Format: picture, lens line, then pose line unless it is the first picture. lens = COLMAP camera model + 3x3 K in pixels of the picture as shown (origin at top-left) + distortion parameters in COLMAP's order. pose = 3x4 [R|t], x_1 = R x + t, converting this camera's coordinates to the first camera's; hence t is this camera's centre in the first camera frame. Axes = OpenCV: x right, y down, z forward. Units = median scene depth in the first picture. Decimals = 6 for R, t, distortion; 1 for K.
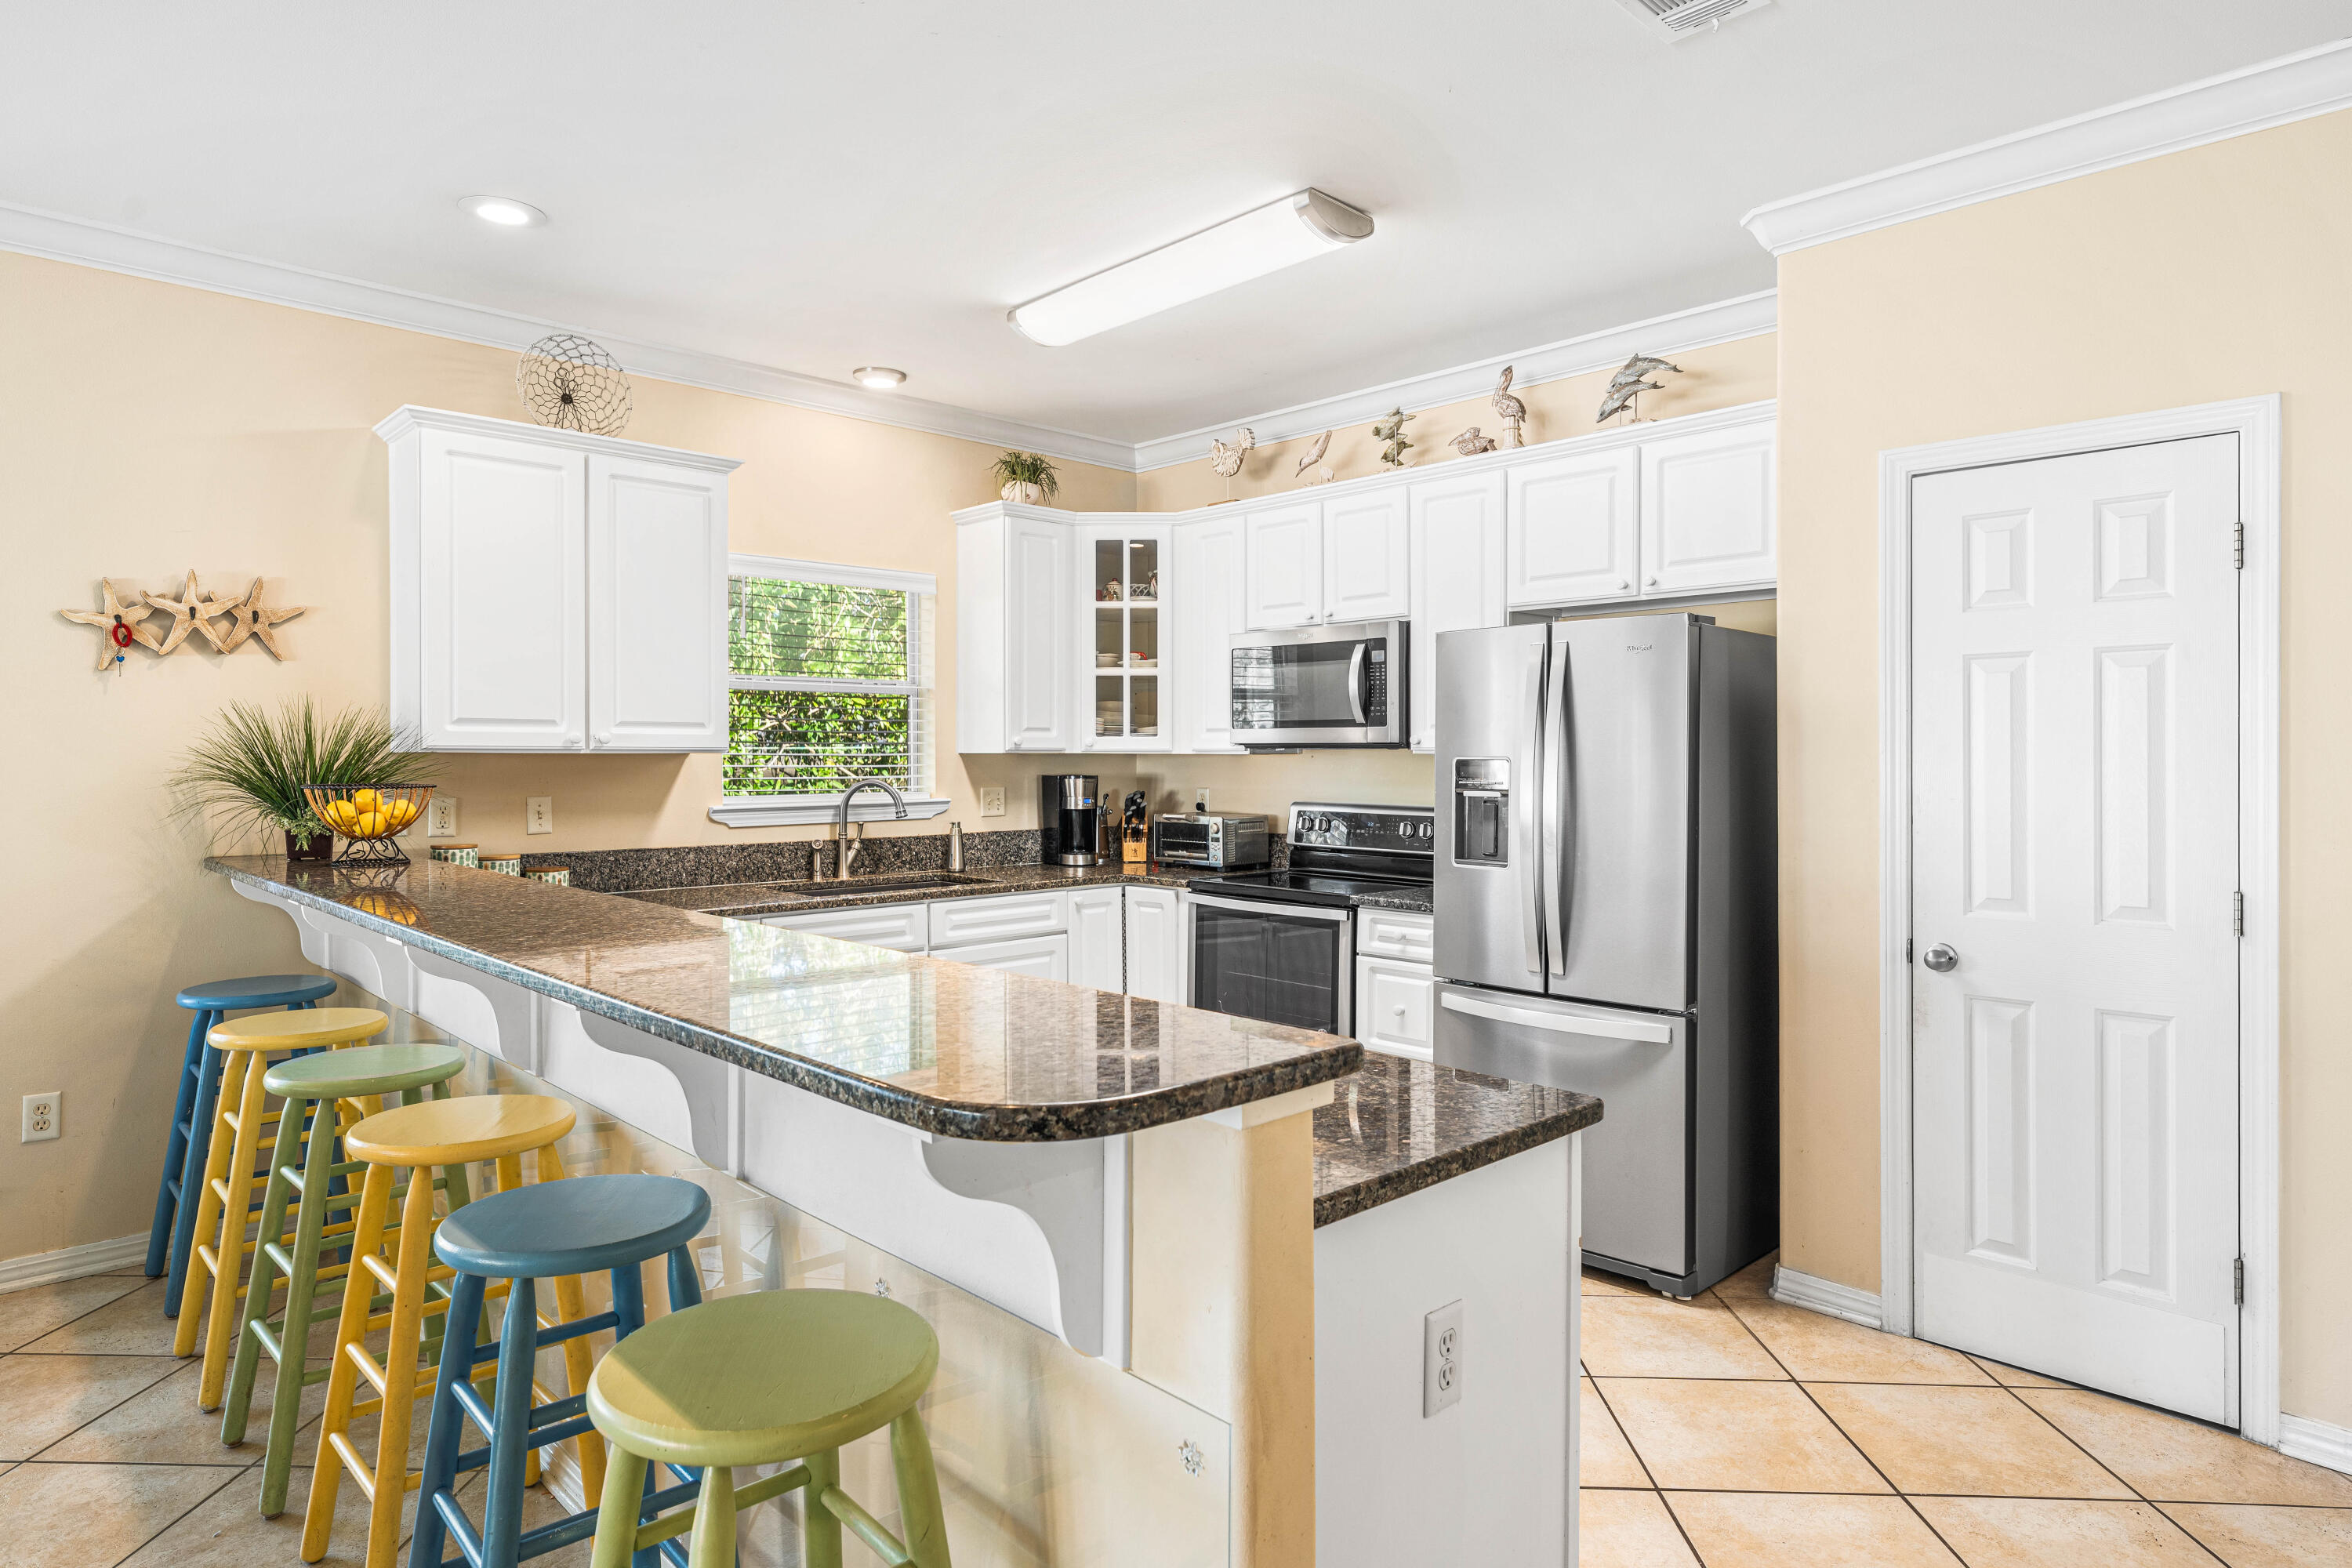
lens RADIAL K [[1357.2, 0, 1180.3], [0, 1357.2, 769.4], [0, 0, 1]] dist [0.004569, 0.000116]
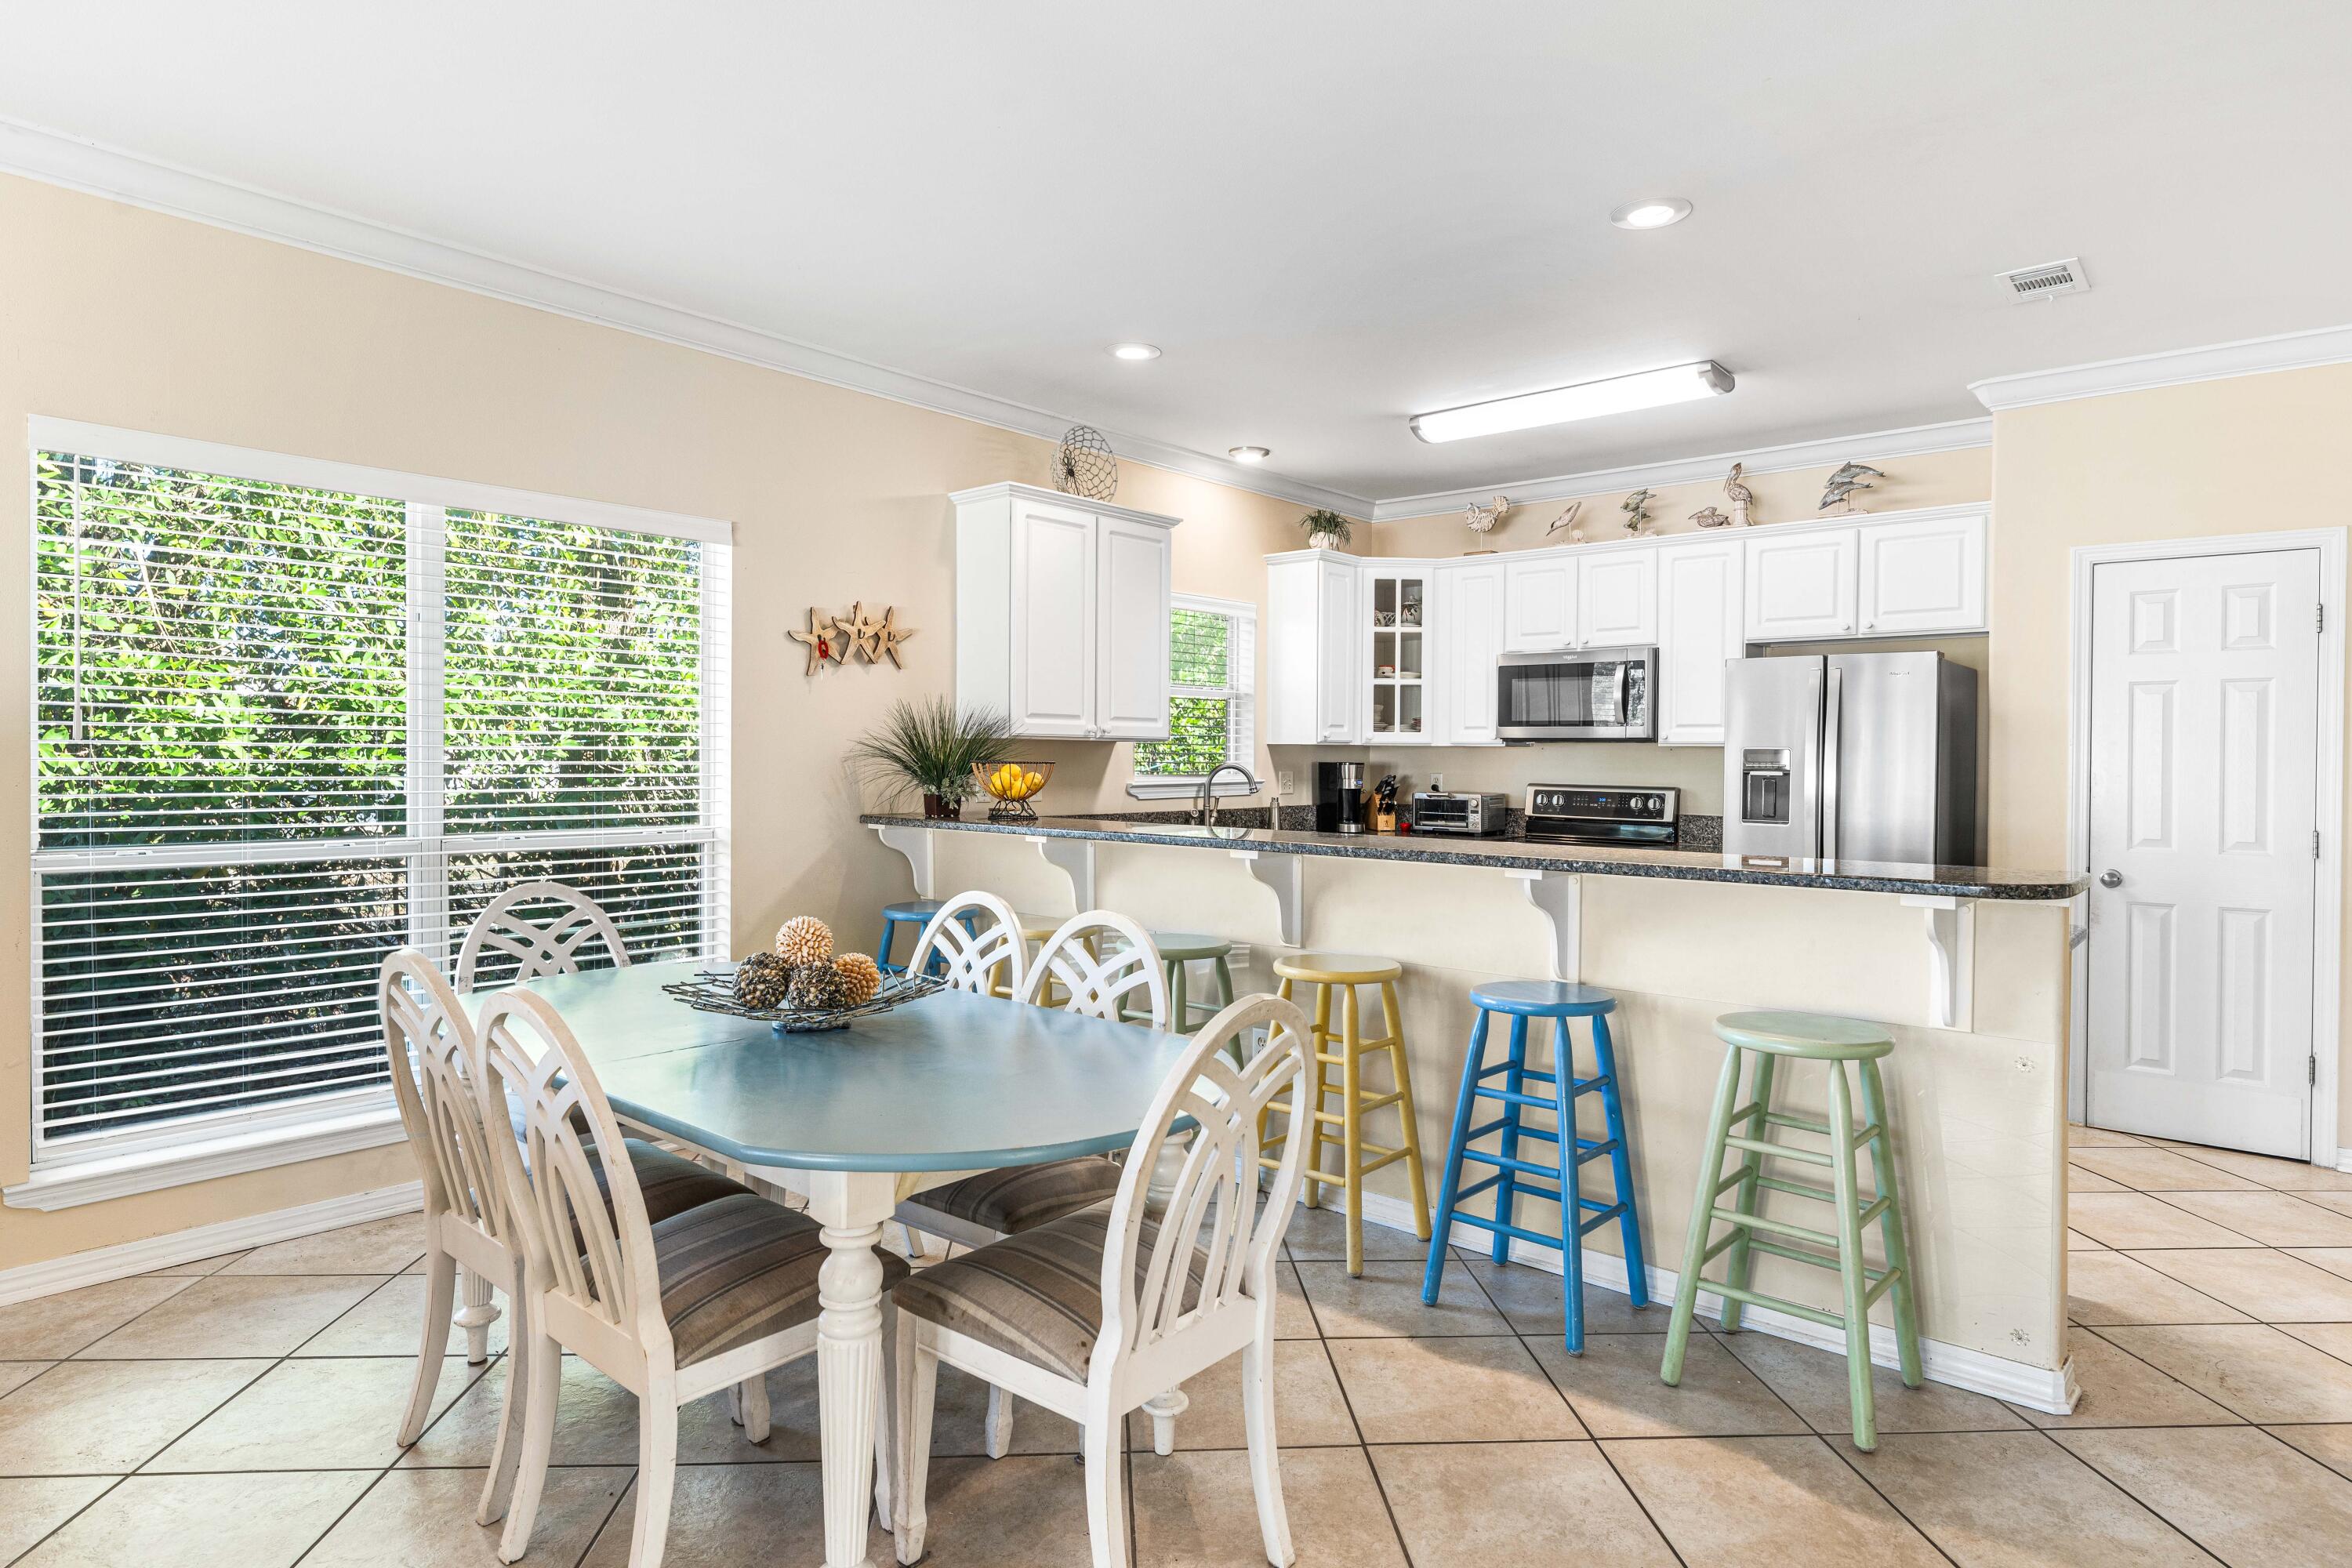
lens RADIAL K [[1308.2, 0, 1176.0], [0, 1308.2, 784.0], [0, 0, 1]] dist [0.001684, 0.000981]
pose [[0.996077, 0.005006, 0.088348, -0.426622], [-0.006064, 0.999913, 0.011703, 0.014000], [-0.088282, -0.012193, 0.996021, -0.260871]]
